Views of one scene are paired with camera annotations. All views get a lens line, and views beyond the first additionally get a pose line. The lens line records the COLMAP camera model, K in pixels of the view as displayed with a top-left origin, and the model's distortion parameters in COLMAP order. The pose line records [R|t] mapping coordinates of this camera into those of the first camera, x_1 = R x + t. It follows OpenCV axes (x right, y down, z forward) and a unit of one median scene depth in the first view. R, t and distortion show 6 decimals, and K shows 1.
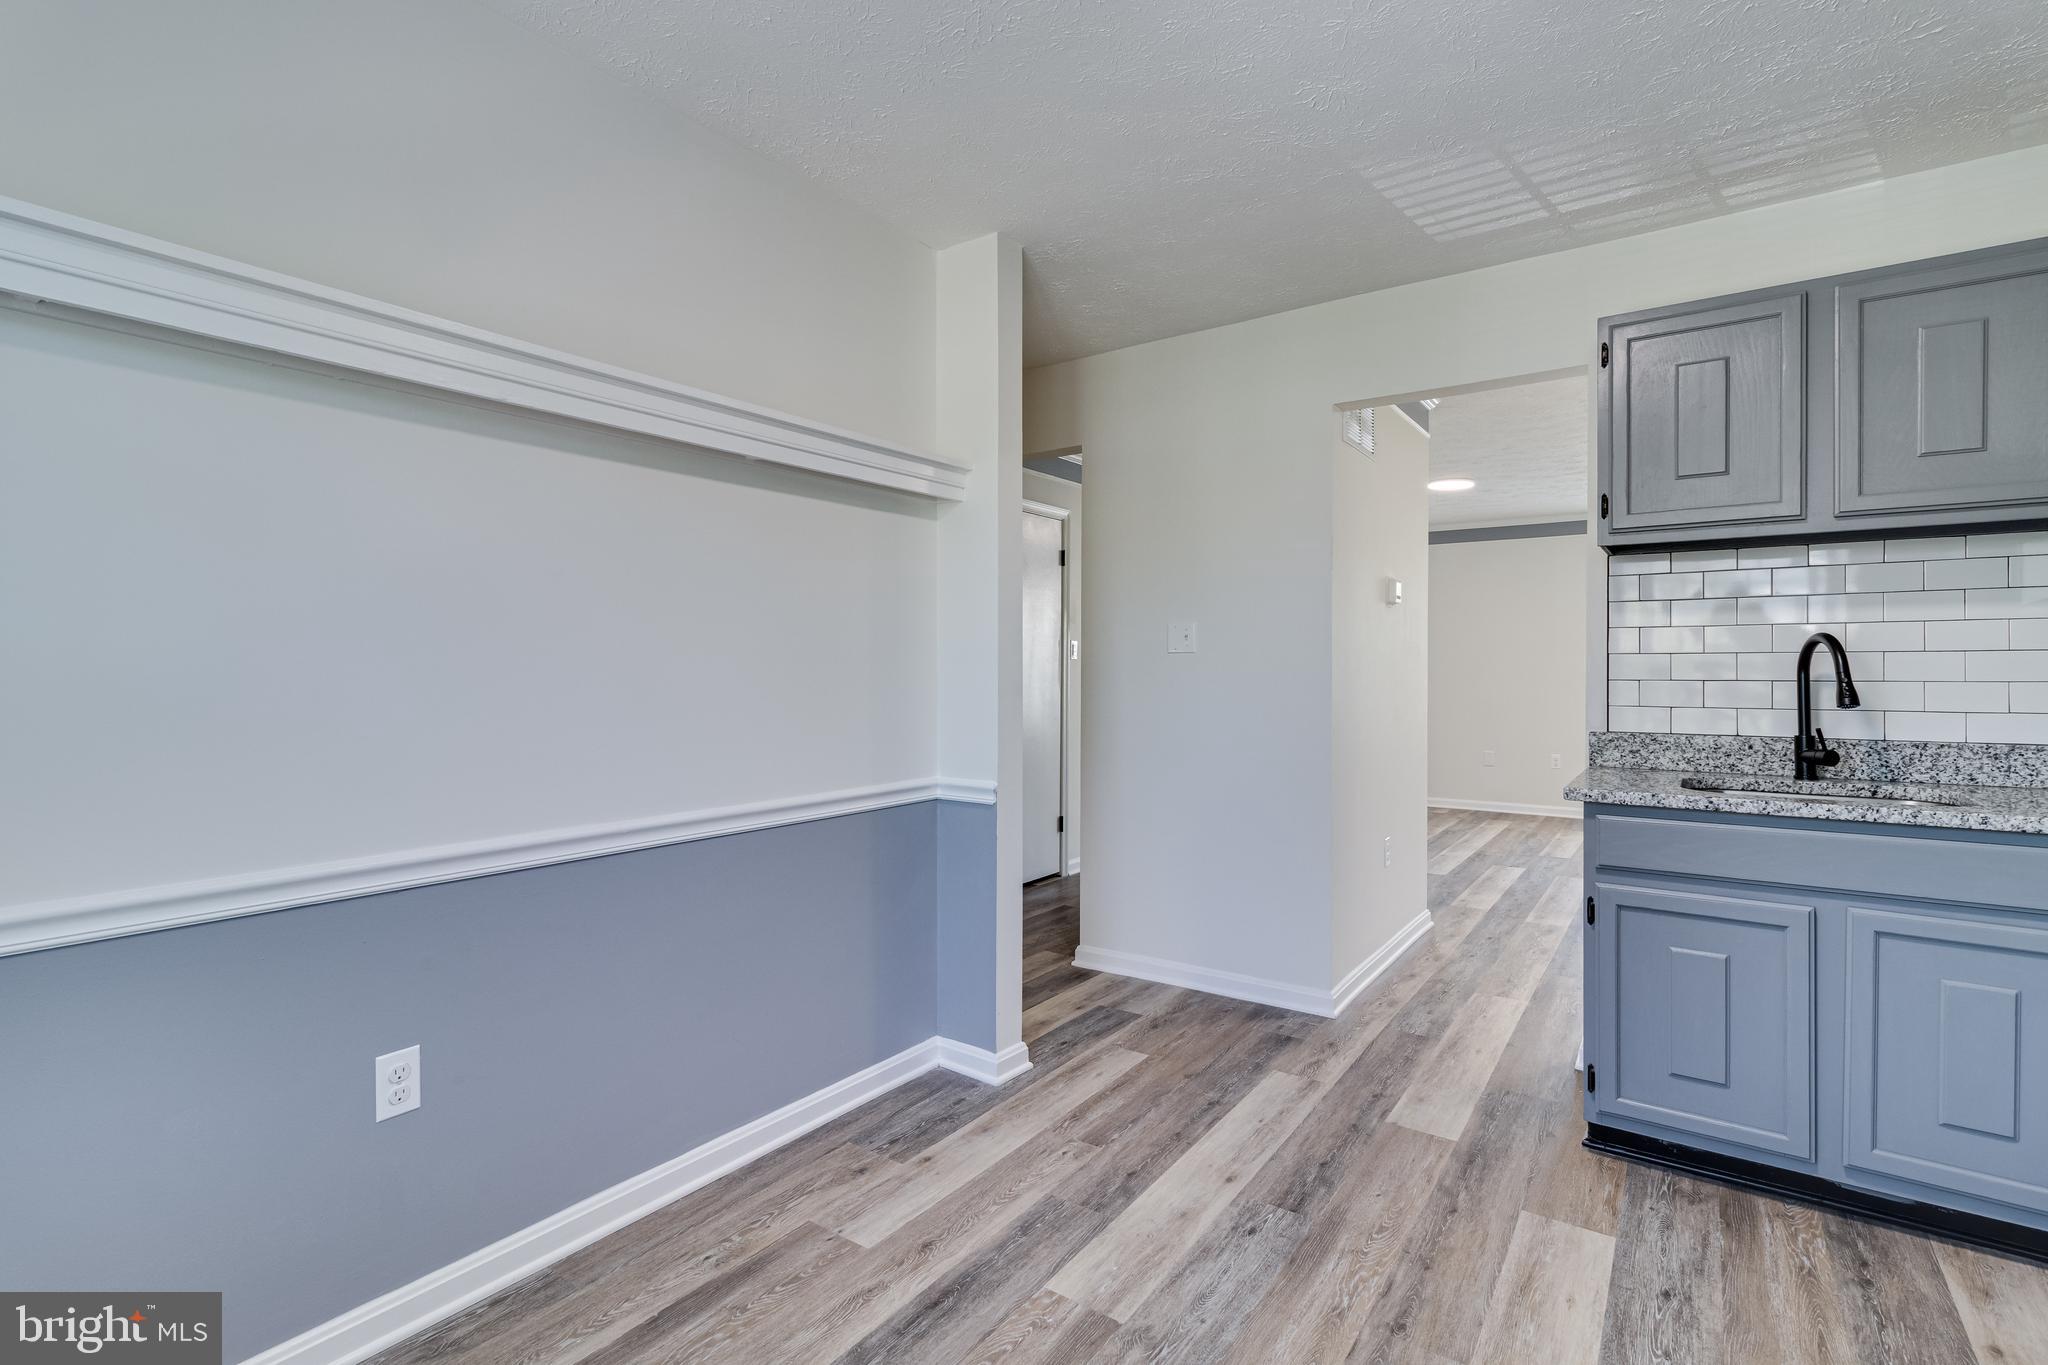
lens RADIAL K [[957.1, 0, 1019.7], [0, 957.1, 671.2], [0, 0, 1]] dist [0.001391, -0.000035]
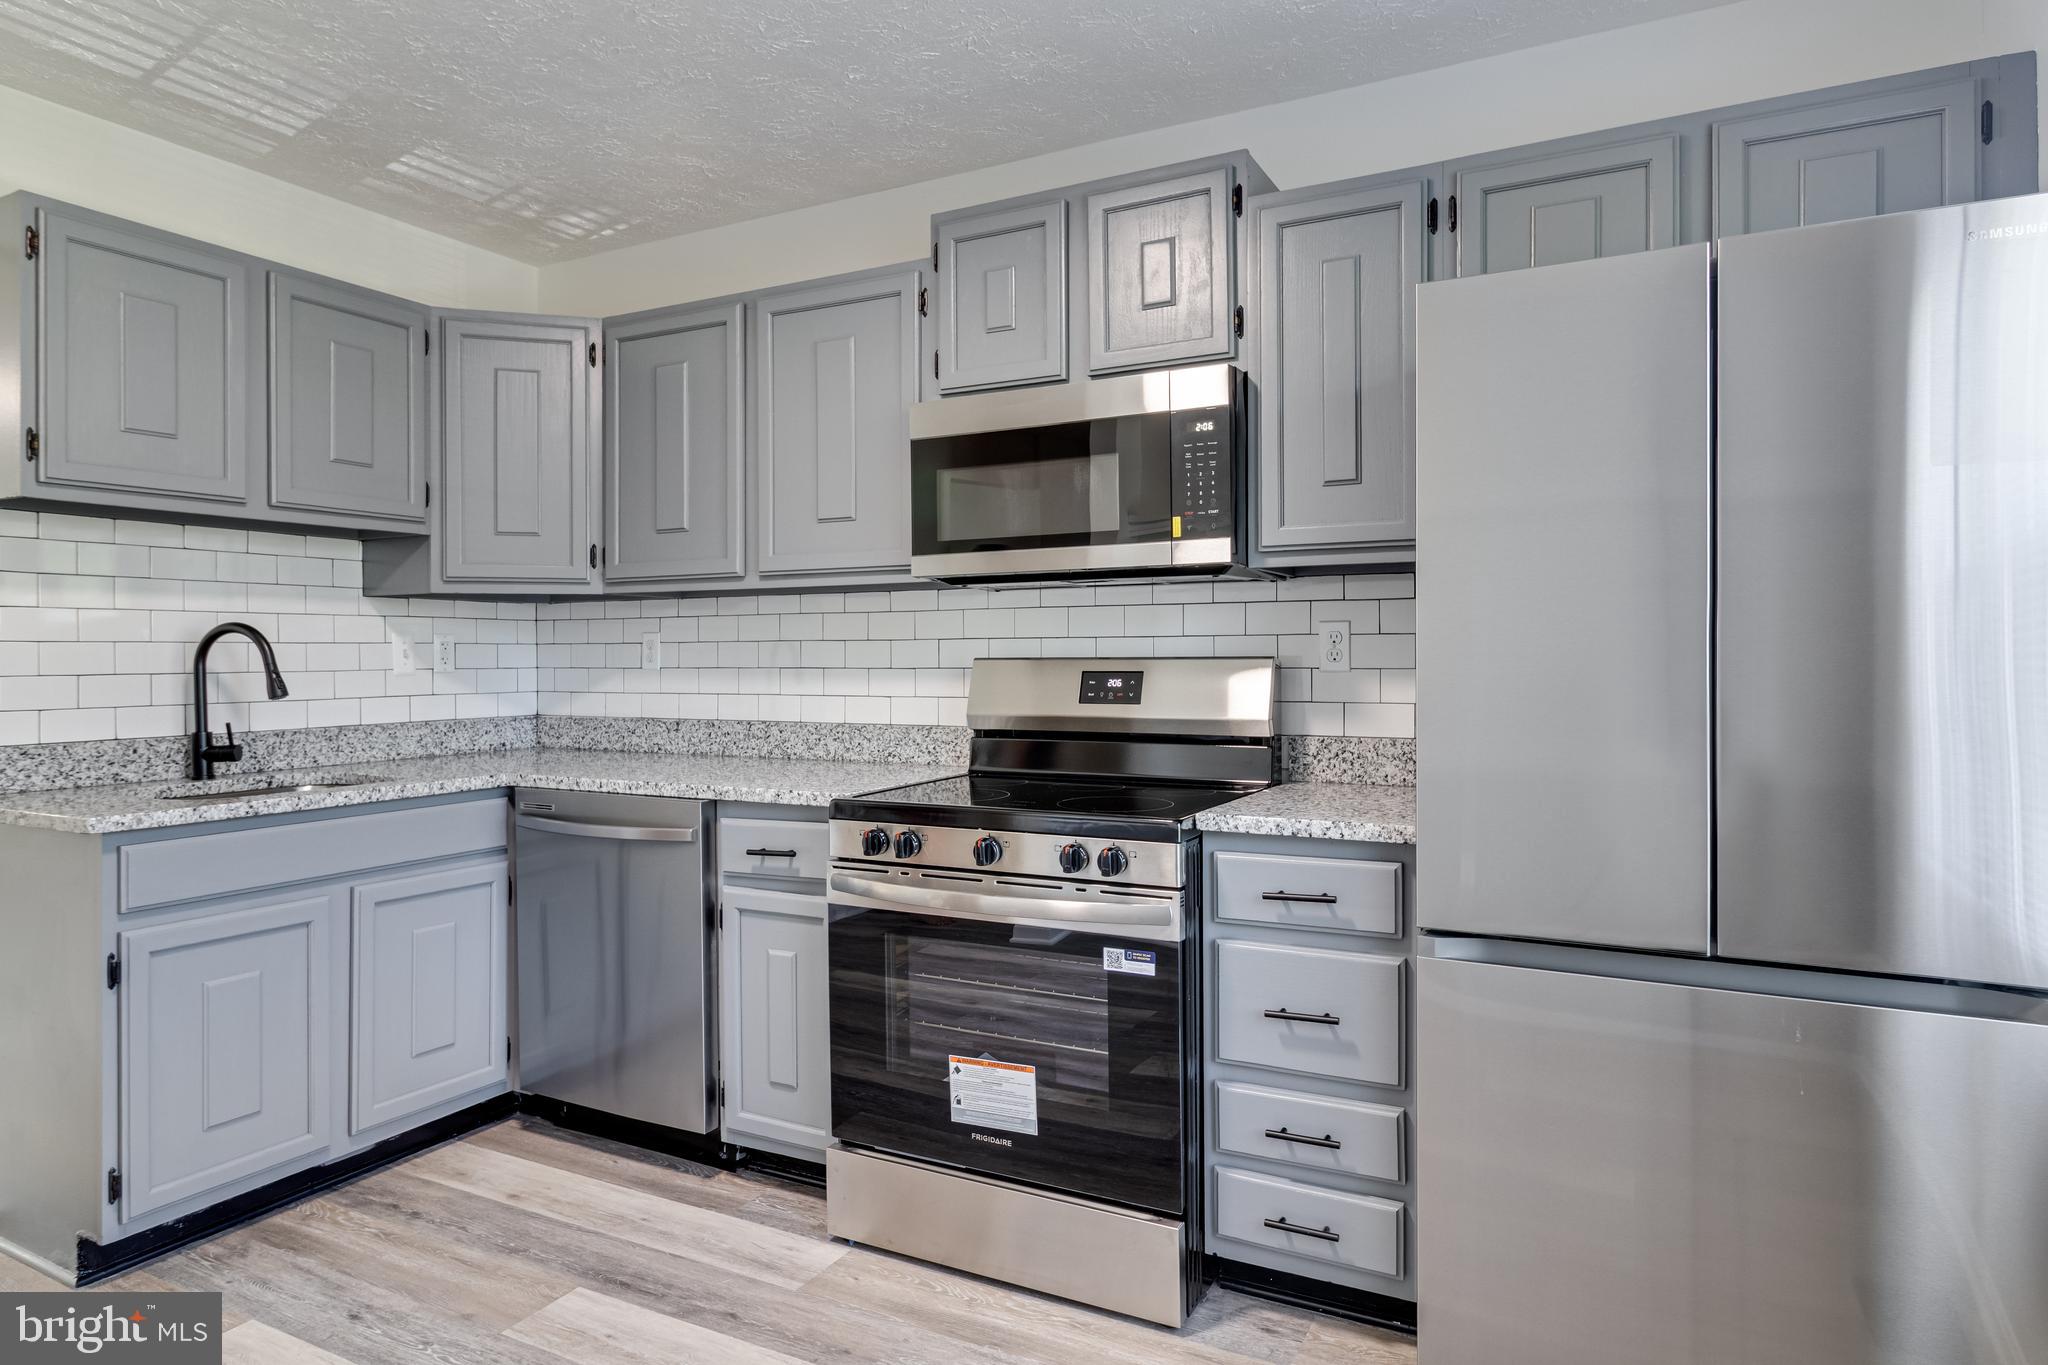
lens RADIAL K [[1211.8, 0, 1021.9], [0, 1211.8, 671.5], [0, 0, 1]] dist [-0.001808, -0.000074]
pose [[-0.135458, -0.013196, 0.990695, -0.476335], [0.006909, 0.999874, 0.014263, -0.002844], [-0.990759, 0.008777, -0.135350, 0.397603]]
